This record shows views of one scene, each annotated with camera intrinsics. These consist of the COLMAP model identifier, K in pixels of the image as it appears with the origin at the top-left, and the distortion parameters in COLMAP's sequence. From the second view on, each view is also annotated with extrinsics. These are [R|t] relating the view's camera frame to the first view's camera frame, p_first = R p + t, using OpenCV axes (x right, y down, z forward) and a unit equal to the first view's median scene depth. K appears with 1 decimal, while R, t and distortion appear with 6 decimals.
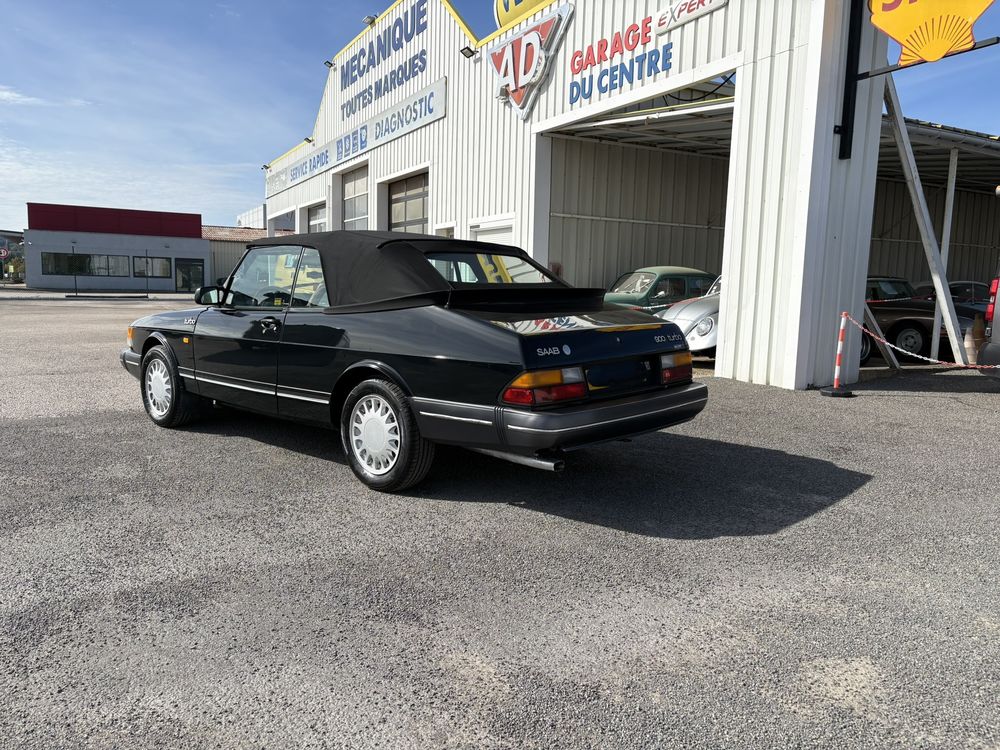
lens RADIAL K [[755.5, 0, 500.0], [0, 755.5, 375.0], [0, 0, 1]] dist [0.045807, -0.044205]
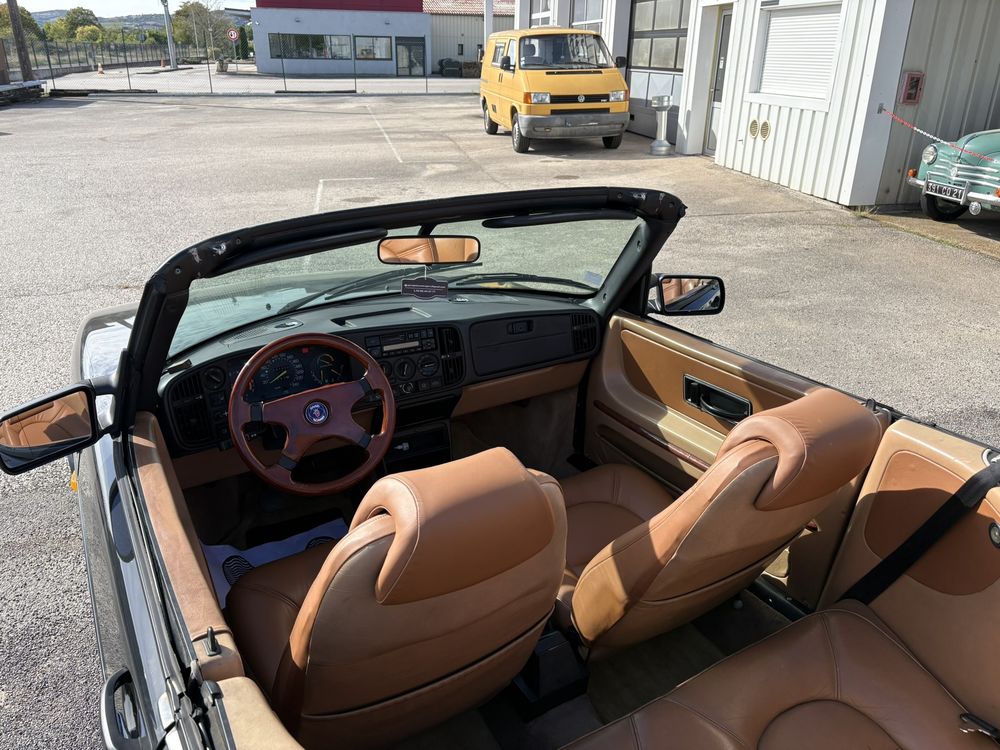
lens RADIAL K [[757.1, 0, 495.5], [0, 757.1, 370.5], [0, 0, 1]] dist [0.052850, -0.059862]
pose [[0.956250, 0.102838, -0.273881, -0.067685], [-0.025216, 0.961669, 0.273050, -0.100627], [0.291463, -0.254198, 0.922189, 0.375443]]
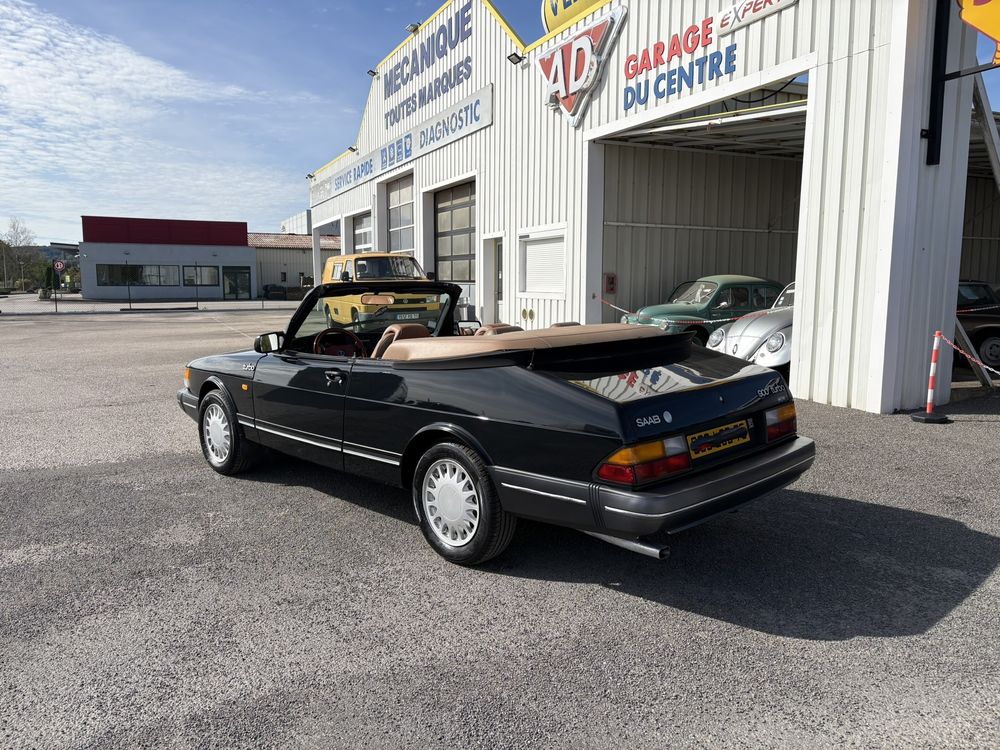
lens RADIAL K [[757.1, 0, 495.5], [0, 757.1, 370.5], [0, 0, 1]] dist [0.052850, -0.059862]
pose [[0.998067, -0.014805, -0.060366, -0.020548], [0.014640, 0.999888, -0.003177, -0.030340], [0.060406, 0.002287, 0.998171, 0.031367]]
